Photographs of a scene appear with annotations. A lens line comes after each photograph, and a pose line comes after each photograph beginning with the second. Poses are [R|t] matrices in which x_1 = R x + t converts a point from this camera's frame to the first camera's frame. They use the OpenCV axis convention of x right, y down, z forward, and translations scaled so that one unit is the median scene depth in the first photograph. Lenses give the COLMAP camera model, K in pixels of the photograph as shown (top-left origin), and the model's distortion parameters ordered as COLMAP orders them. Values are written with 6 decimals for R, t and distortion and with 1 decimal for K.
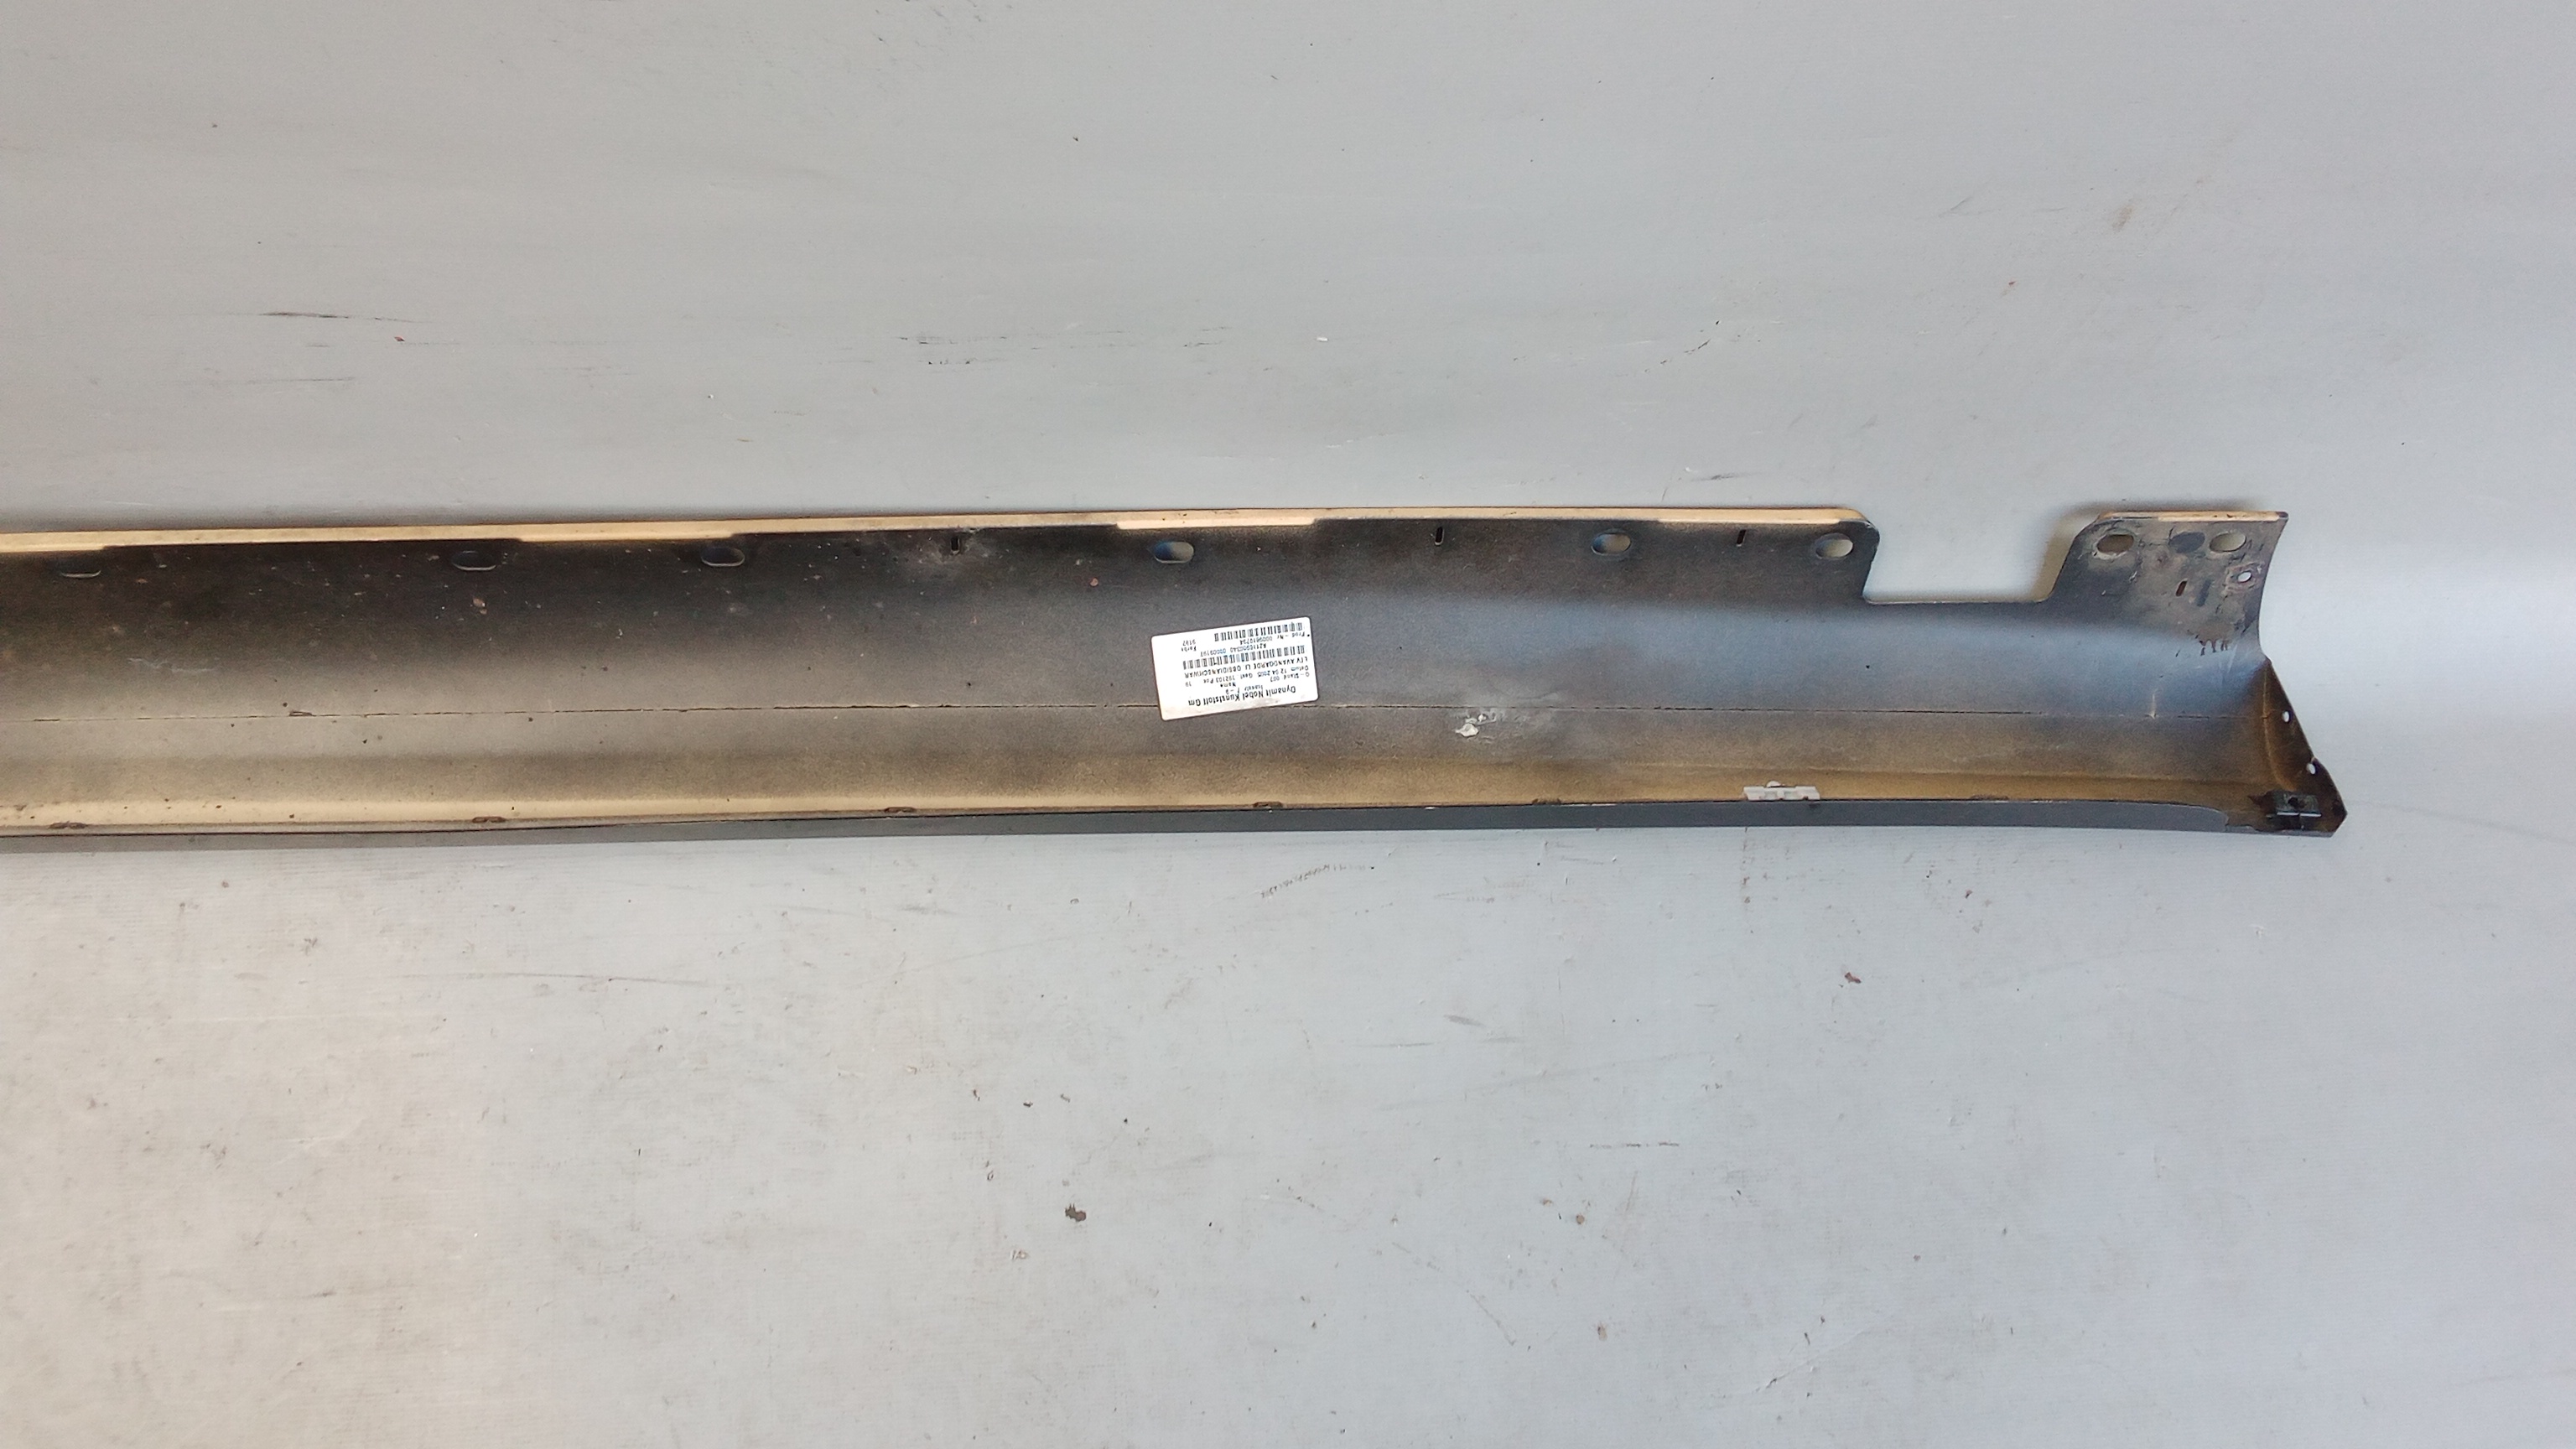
lens RADIAL K [[2030.3, 0, 1304.7], [0, 2030.3, 711.7], [0, 0, 1]] dist [0.044836, -0.078232]
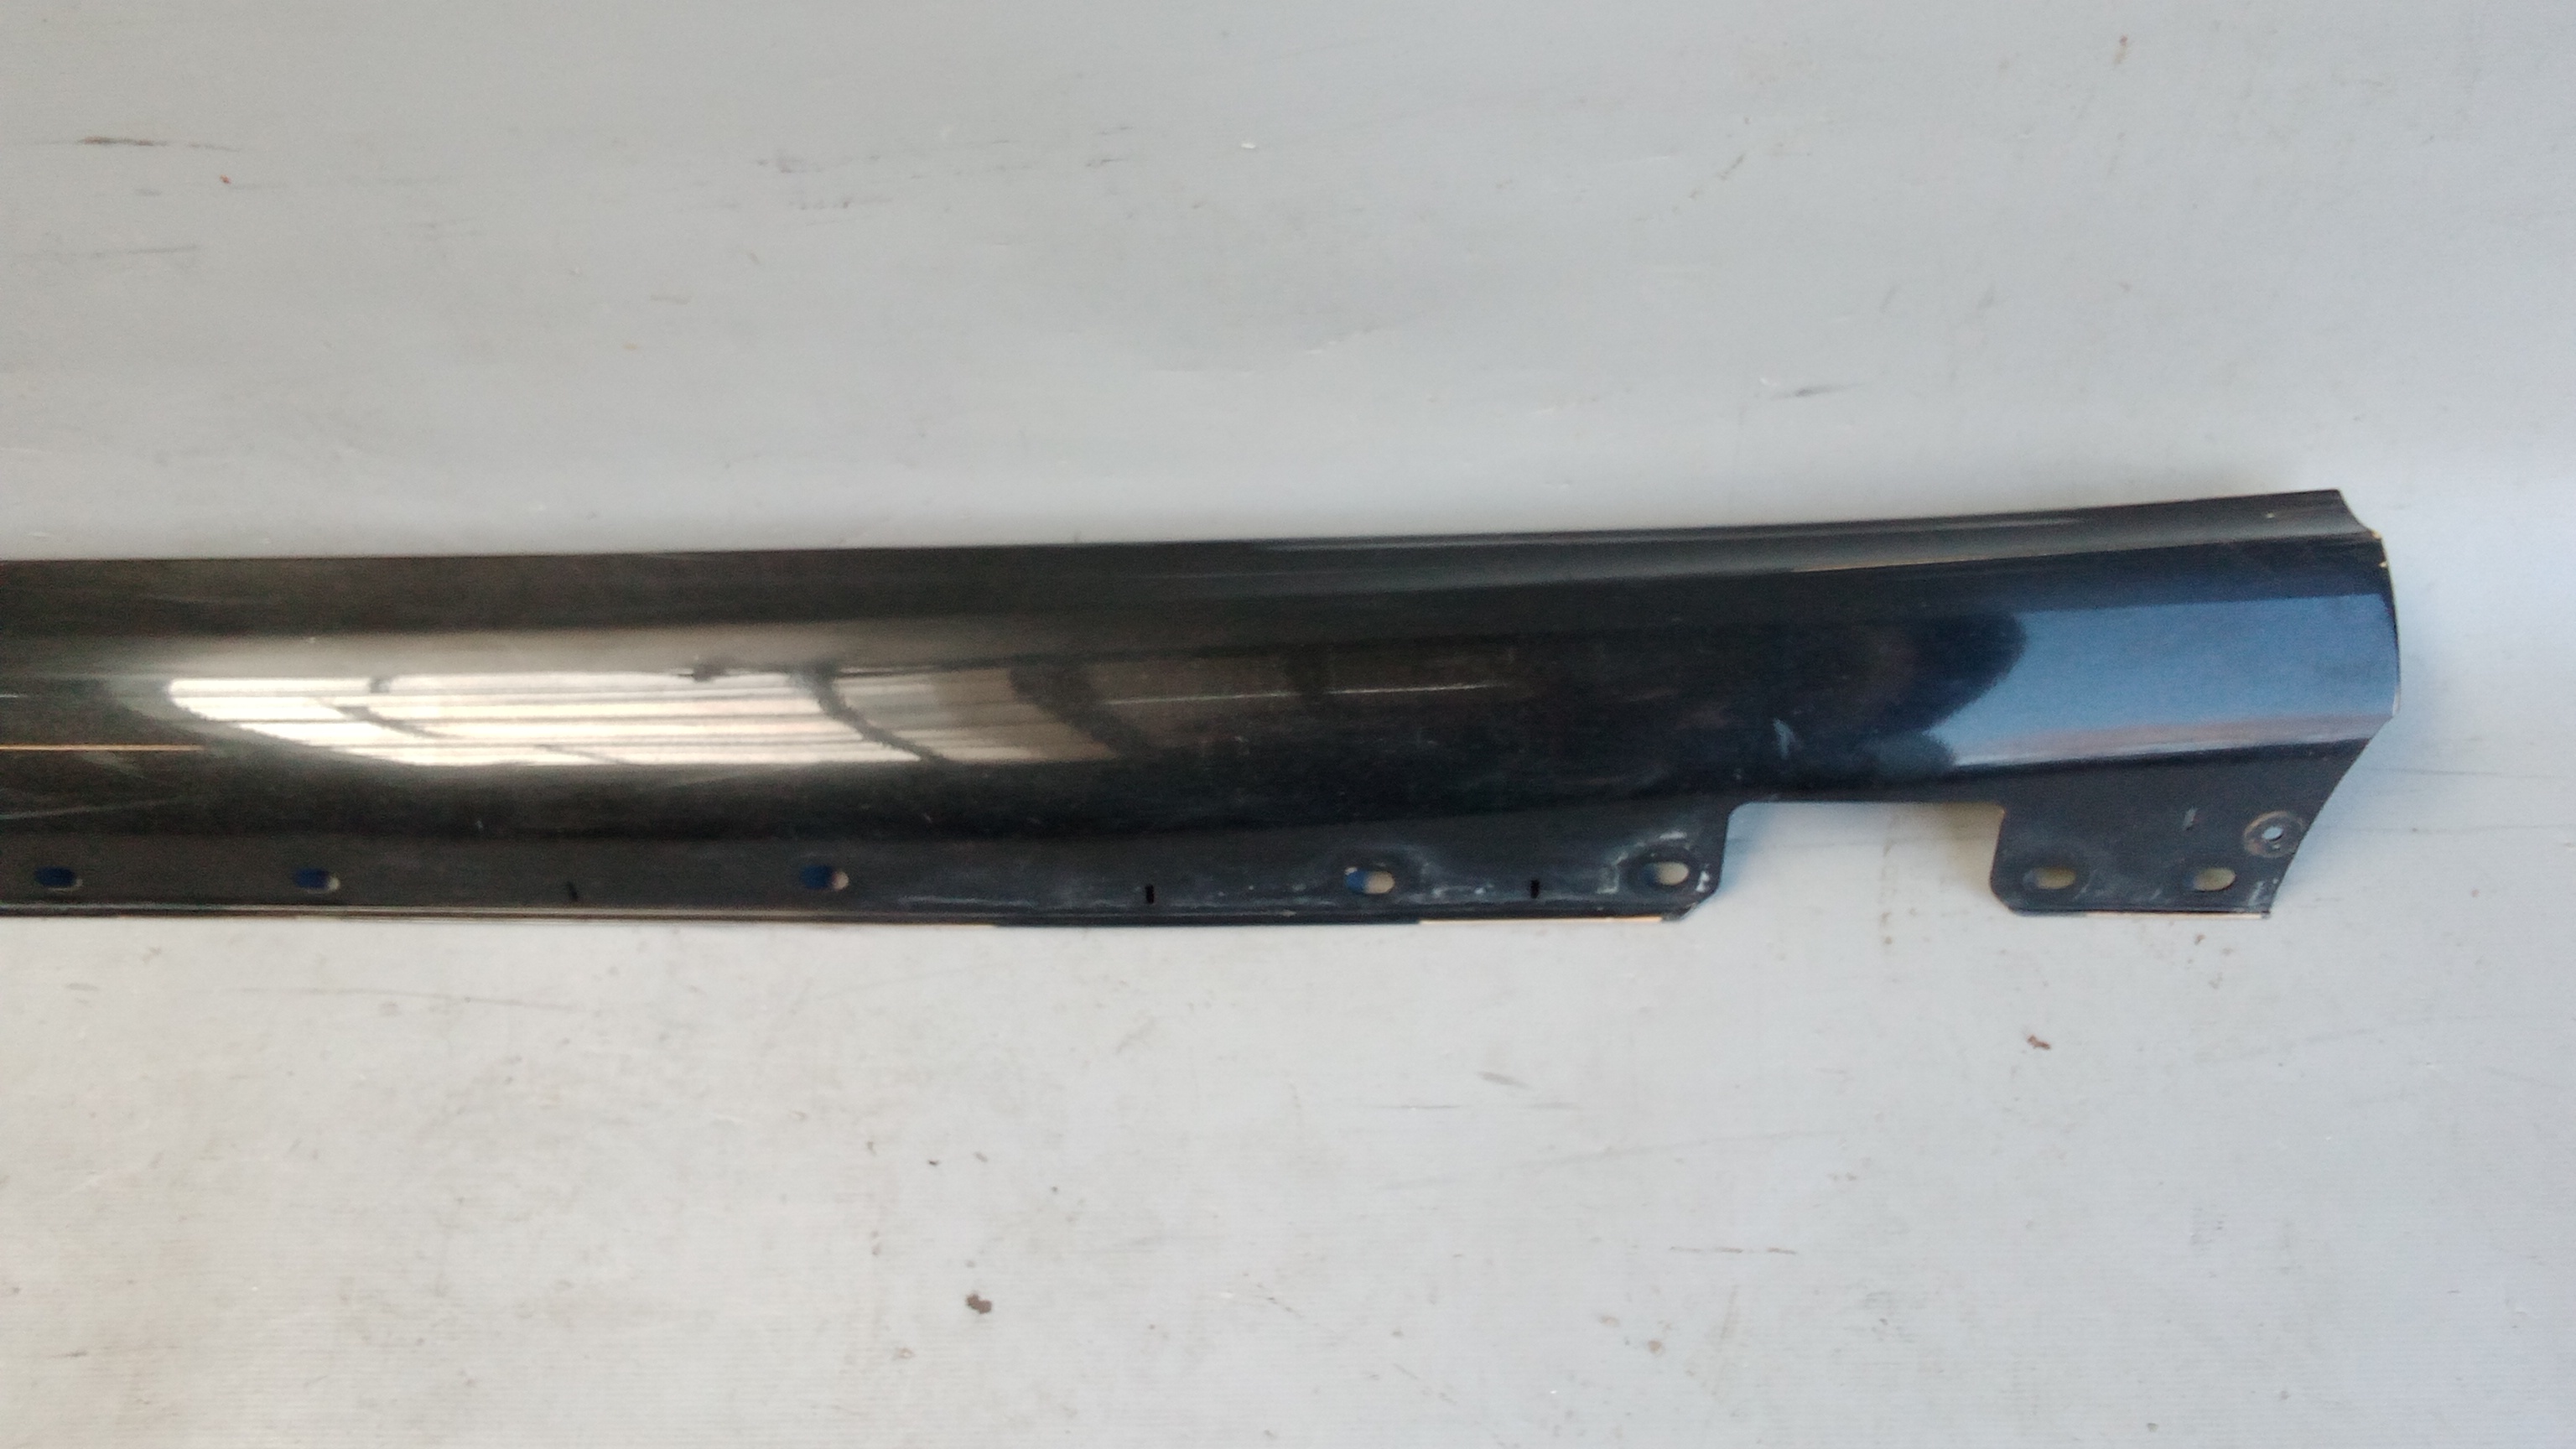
lens RADIAL K [[2030.3, 0, 1317.1], [0, 2030.3, 706.1], [0, 0, 1]] dist [0.044836, -0.078232]
pose [[0.983862, -0.028292, -0.176676, 0.154912], [-0.017485, 0.967491, -0.252299, 0.218240], [0.178071, 0.251317, 0.951384, 0.229533]]
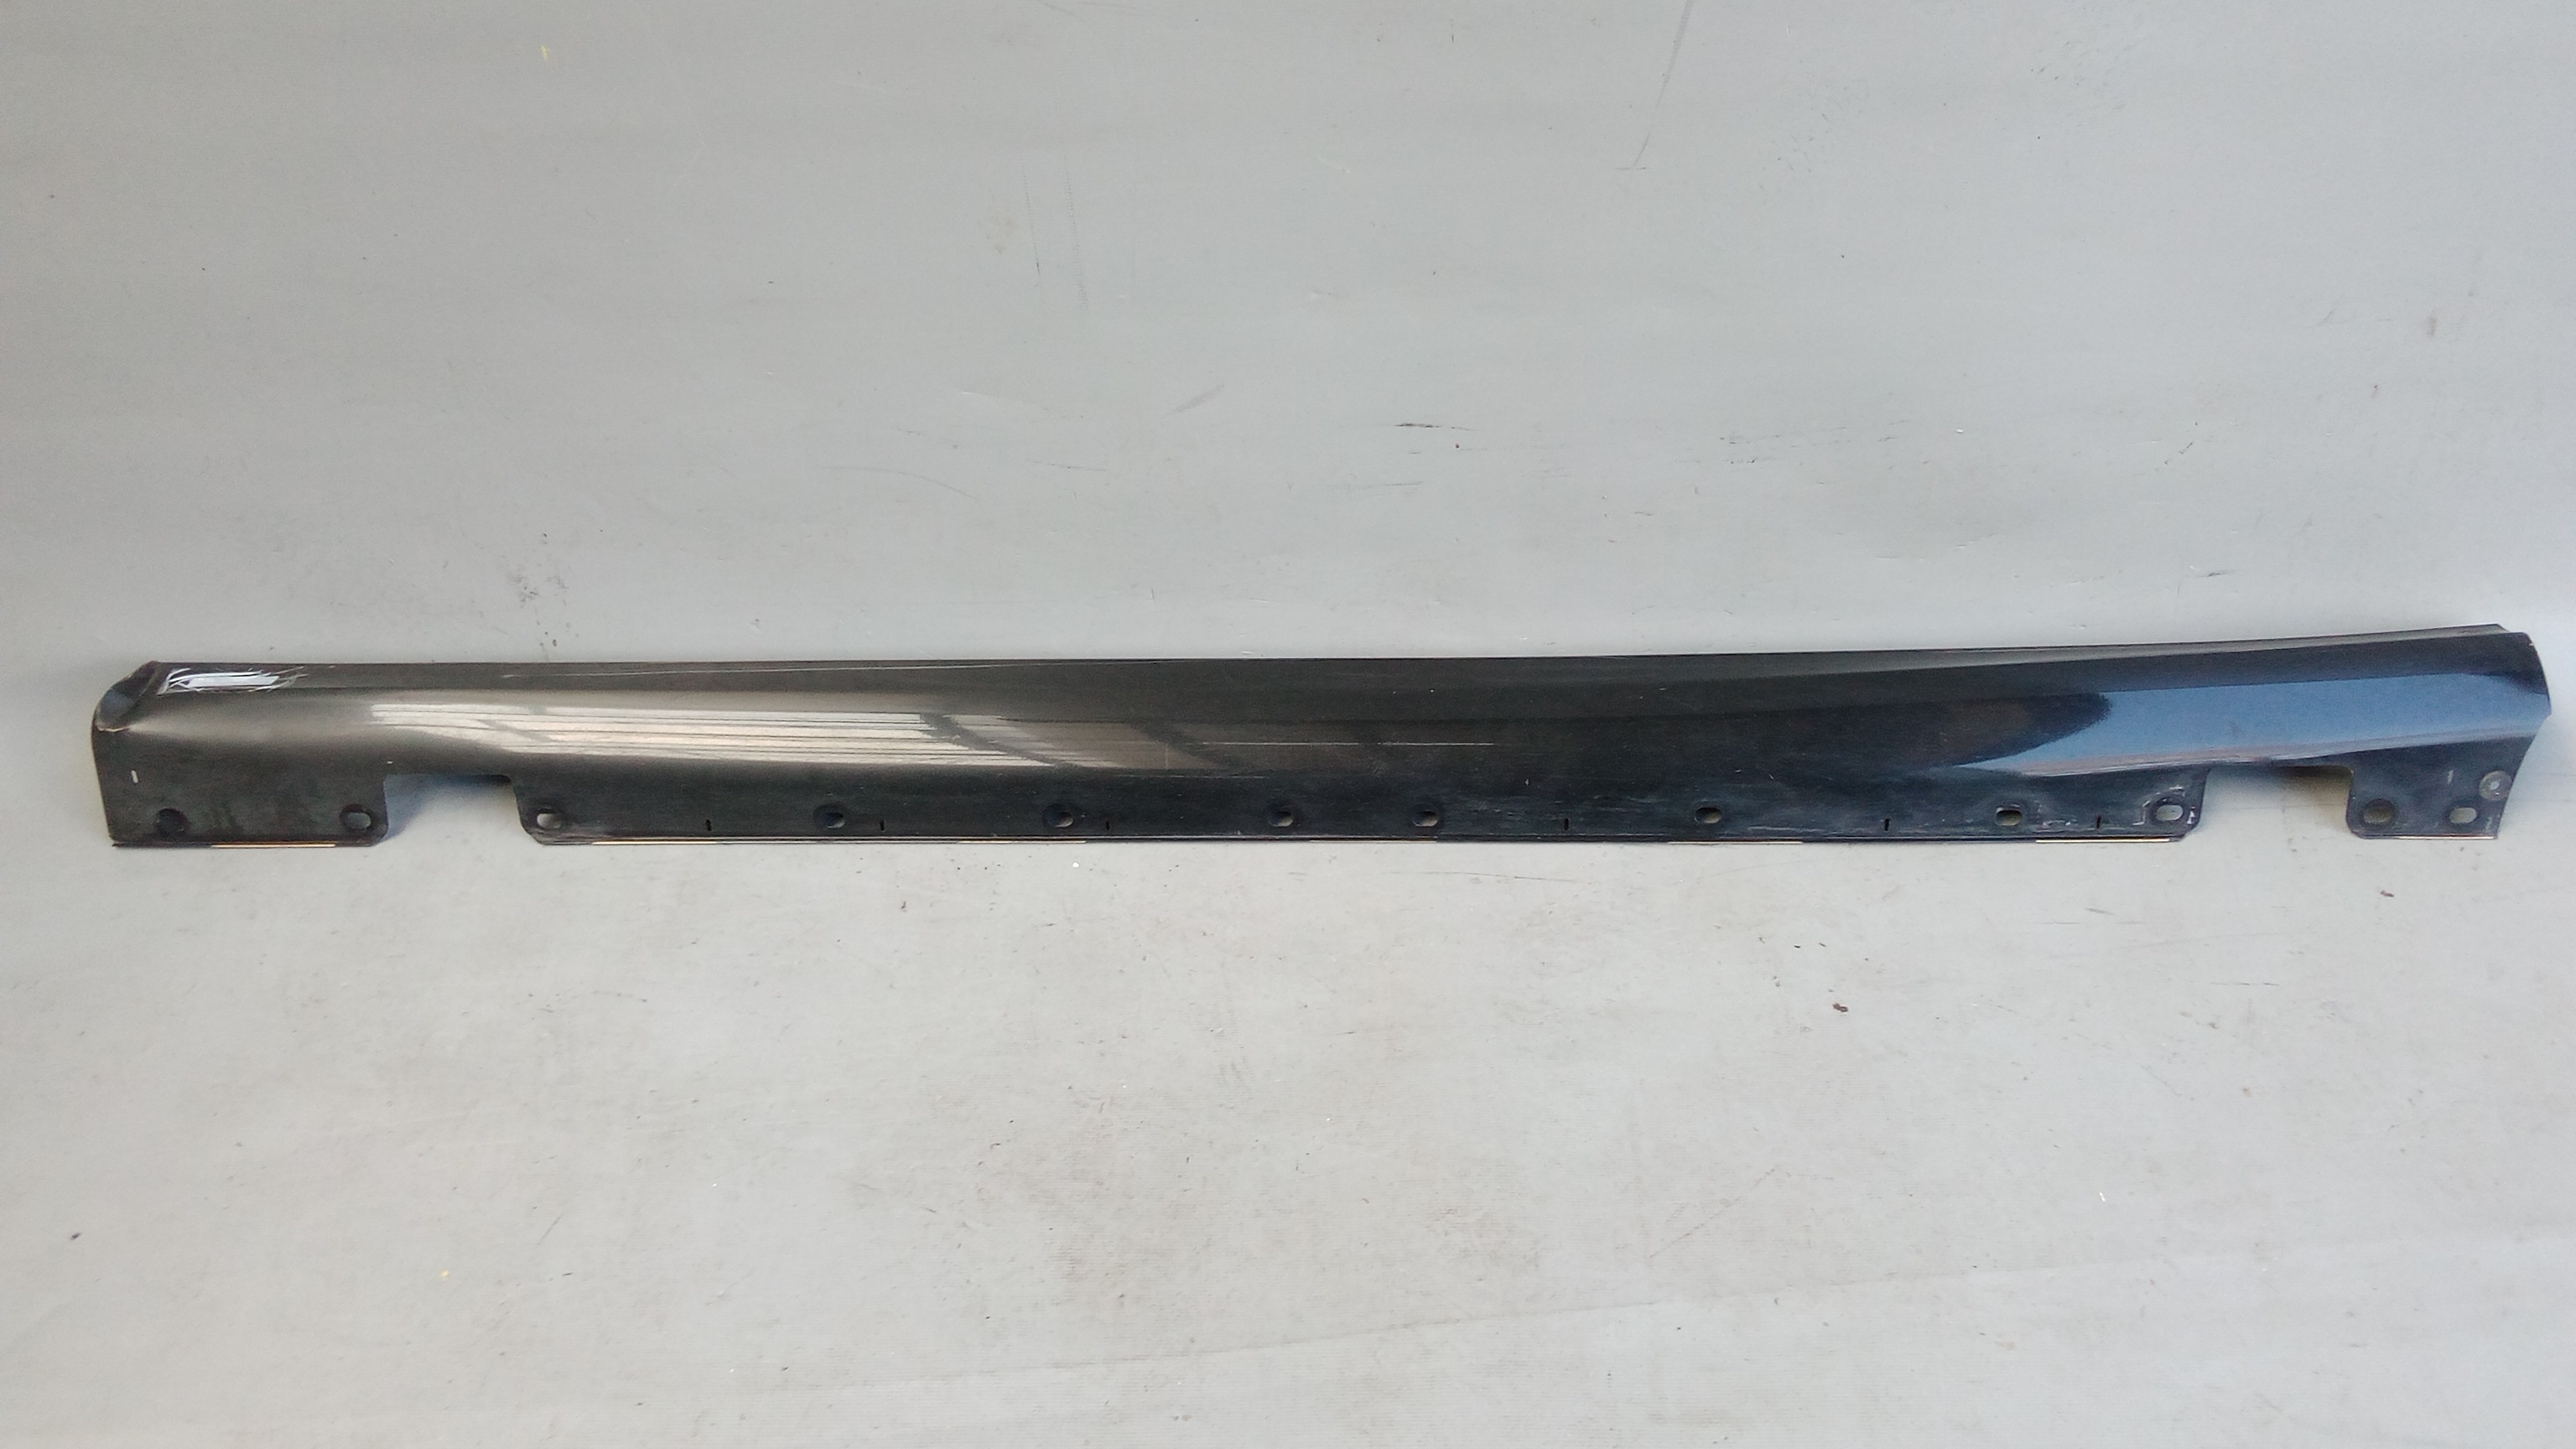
lens RADIAL K [[2030.3, 0, 1311.1], [0, 2030.3, 689.7], [0, 0, 1]] dist [0.044836, -0.078232]
pose [[0.983490, -0.066505, -0.168301, -0.221939], [-0.033699, 0.846449, -0.531402, 0.829267], [0.177799, 0.528300, 0.830233, -0.382709]]
